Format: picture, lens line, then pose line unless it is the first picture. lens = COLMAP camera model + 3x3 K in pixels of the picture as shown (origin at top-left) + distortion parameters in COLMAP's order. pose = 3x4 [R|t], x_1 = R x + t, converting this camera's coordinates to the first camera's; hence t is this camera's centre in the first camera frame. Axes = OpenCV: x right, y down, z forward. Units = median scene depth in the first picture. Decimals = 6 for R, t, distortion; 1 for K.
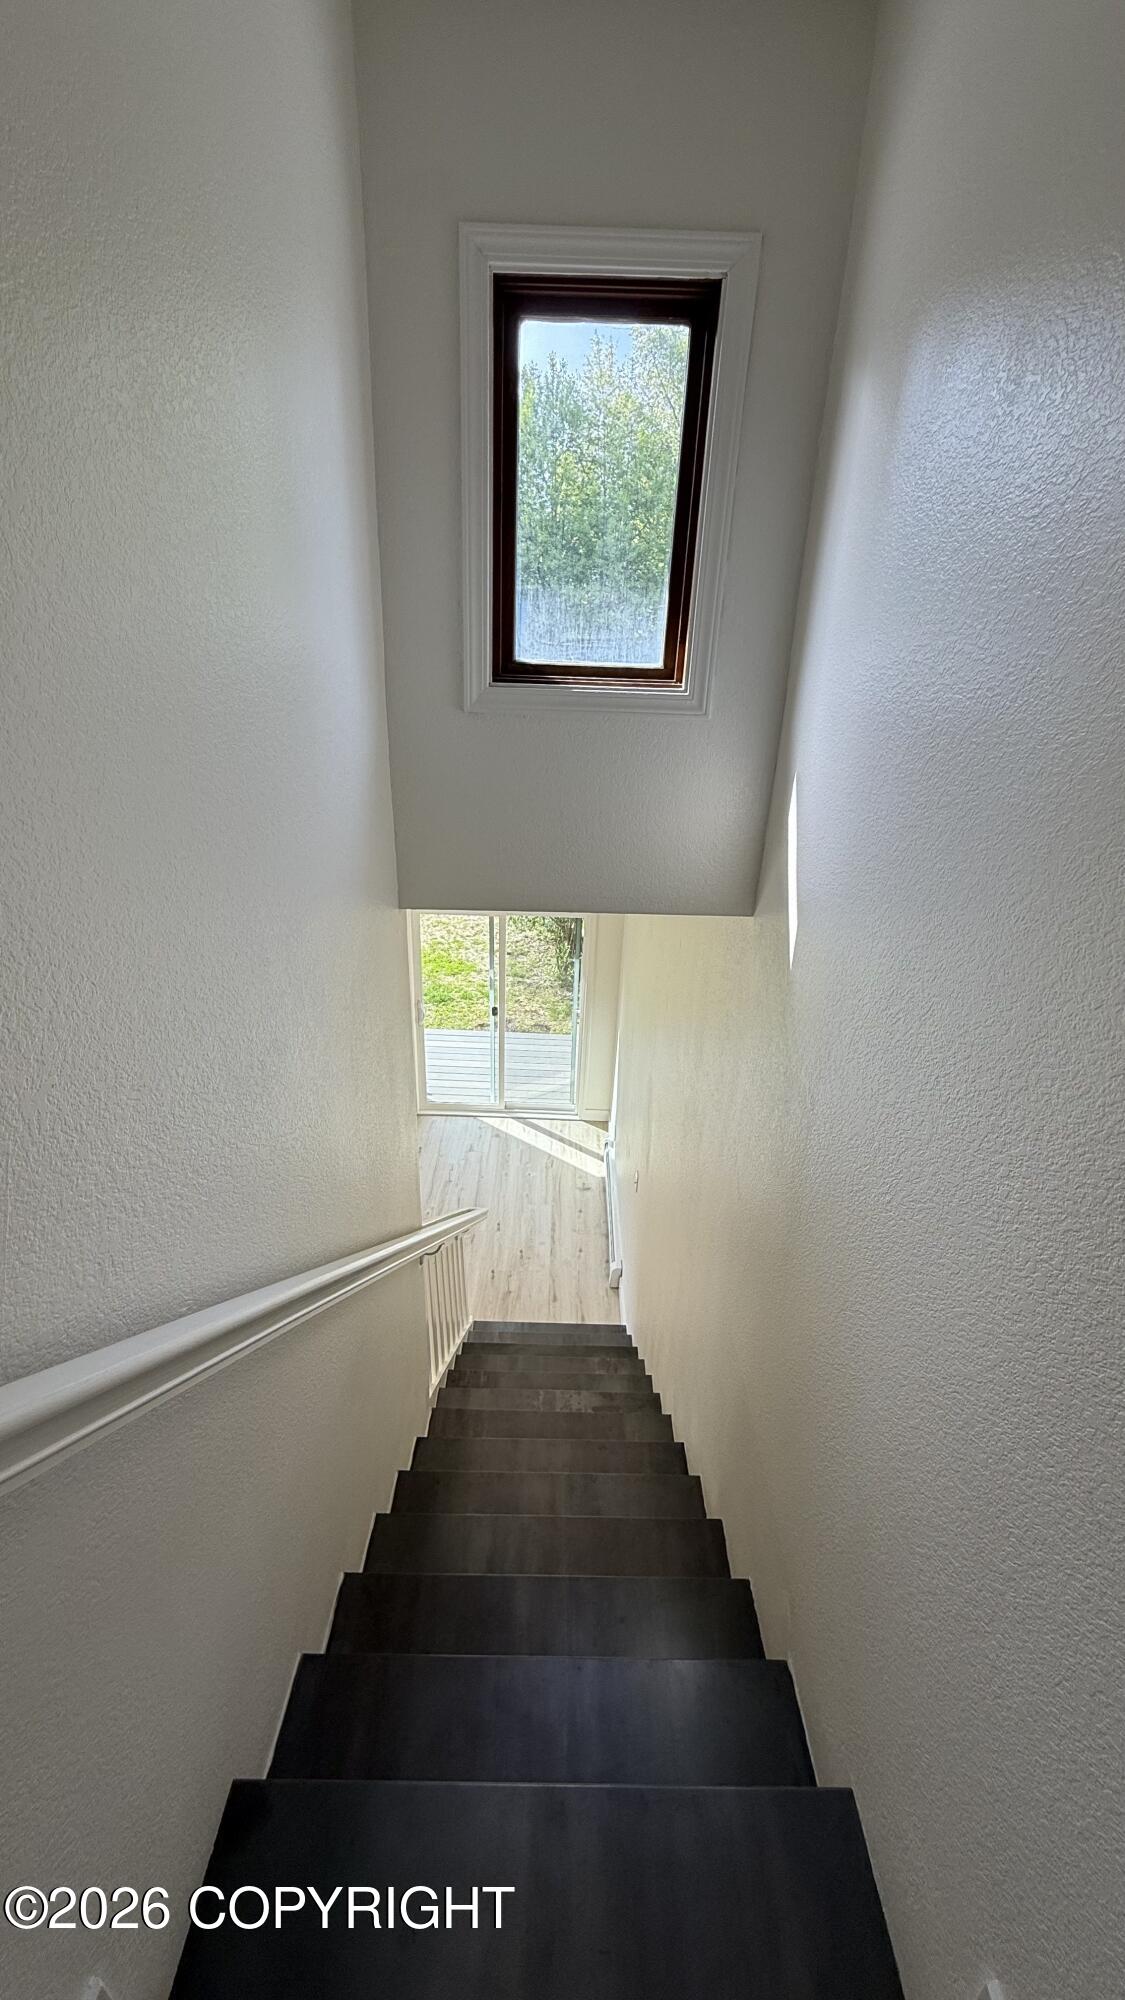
lens RADIAL K [[796.2, 0, 553.5], [0, 796.2, 997.3], [0, 0, 1]] dist [-0.001797, -0.000351]
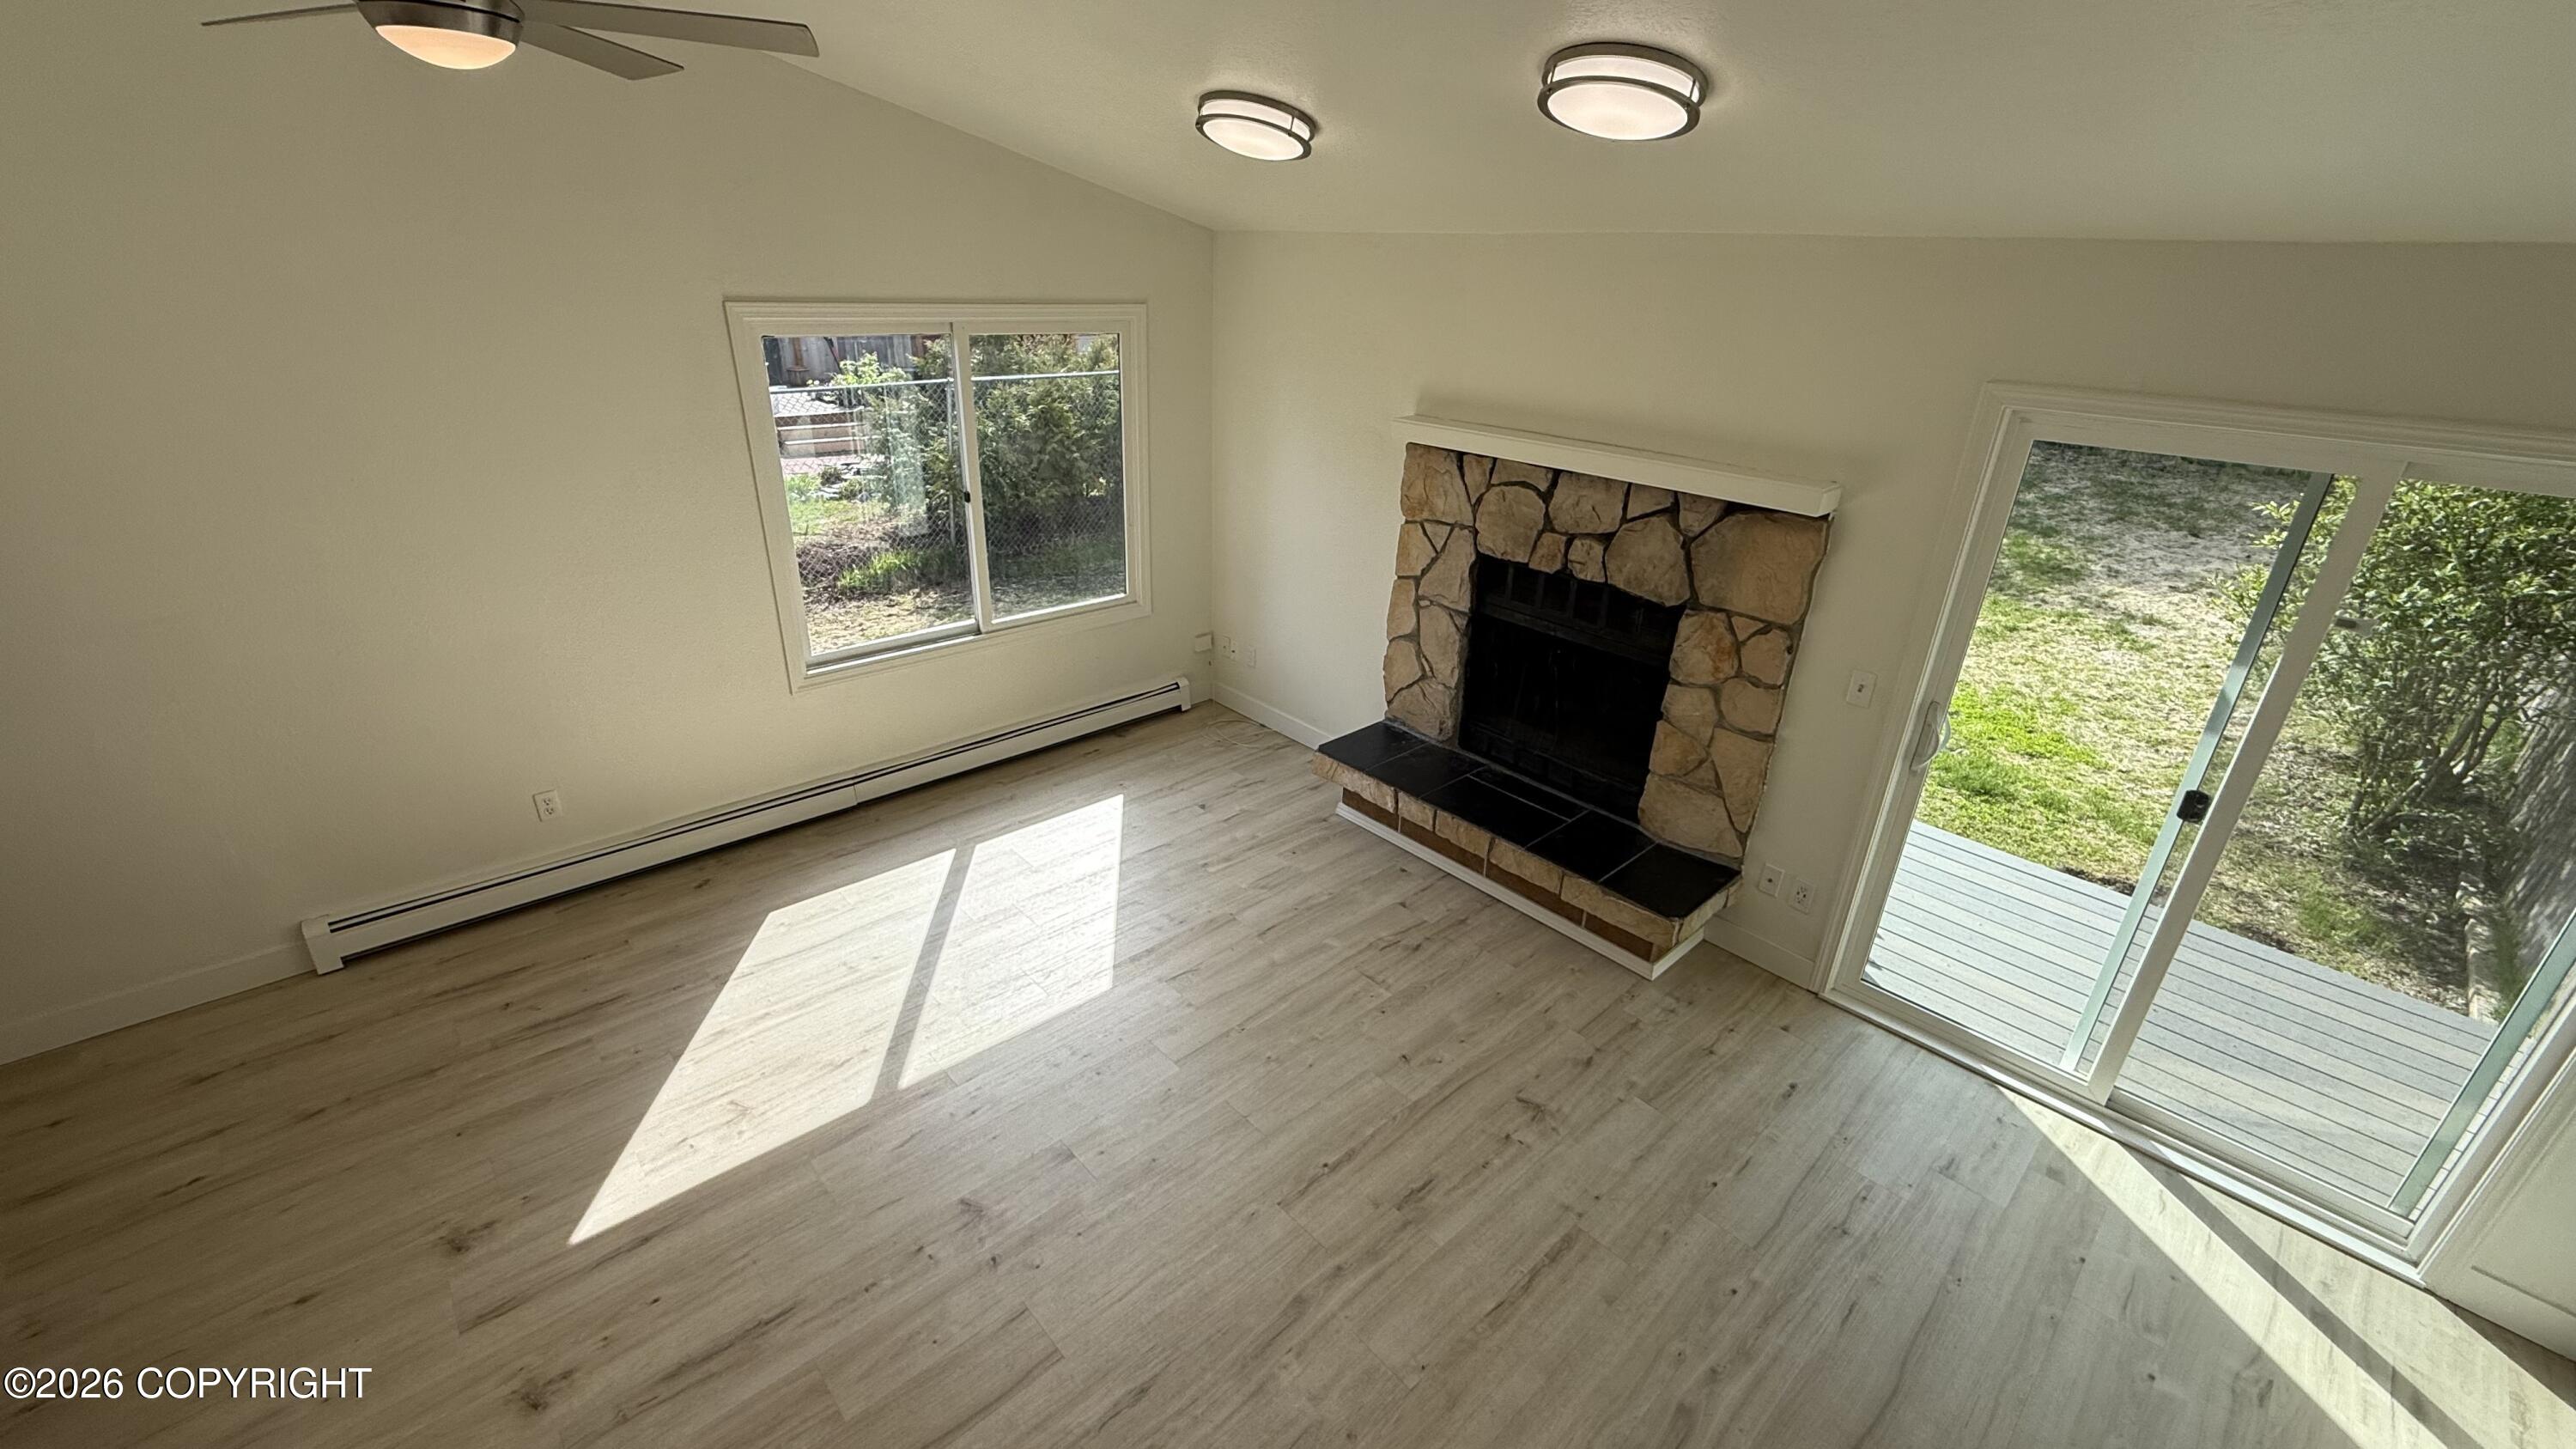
lens RADIAL K [[1025.6, 0, 1281.3], [0, 1025.6, 721.7], [0, 0, 1]] dist [-0.001797, -0.000351]
pose [[0.692587, 0.280723, -0.664468, -0.060705], [-0.308210, 0.948011, 0.079260, 0.061576], [0.652173, 0.149901, 0.743102, 0.441647]]
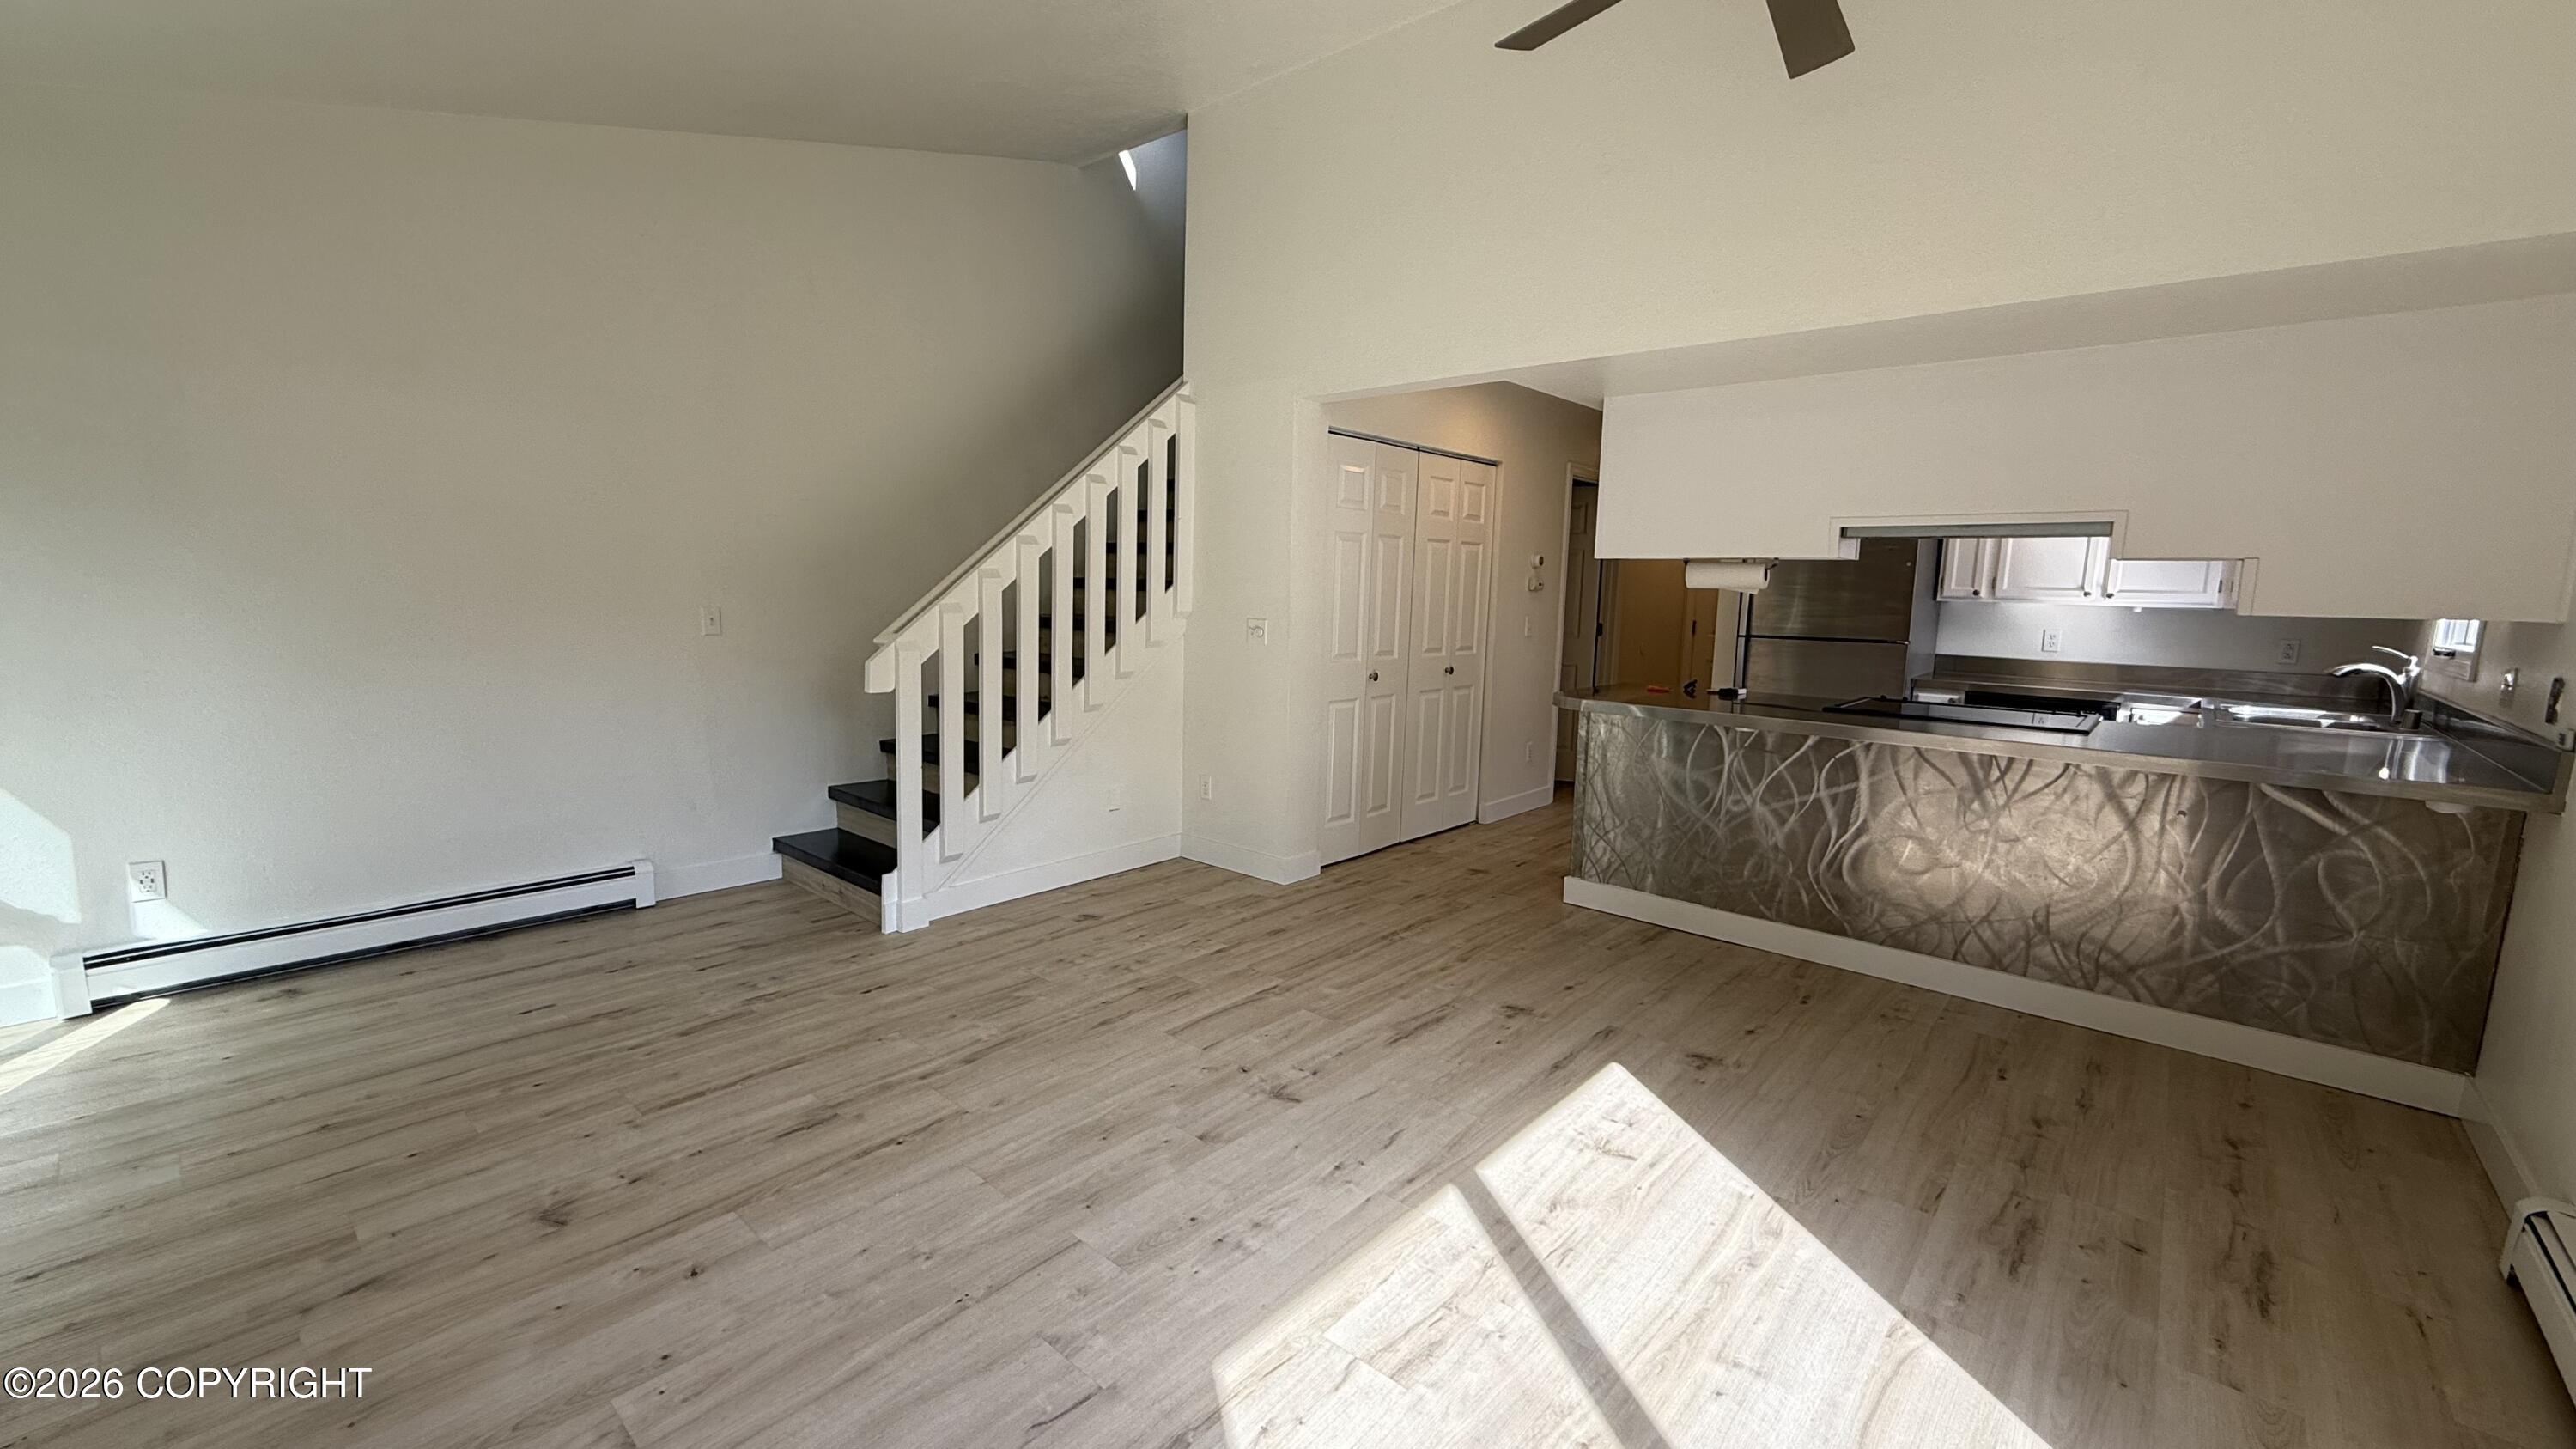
lens RADIAL K [[1025.6, 0, 1286.6], [0, 1025.6, 722.1], [0, 0, 1]] dist [-0.001797, -0.000351]
pose [[-0.765646, -0.140526, 0.627725, -0.535253], [0.219539, 0.860170, 0.460338, 0.006349], [-0.604640, 0.490266, -0.627734, 0.825501]]
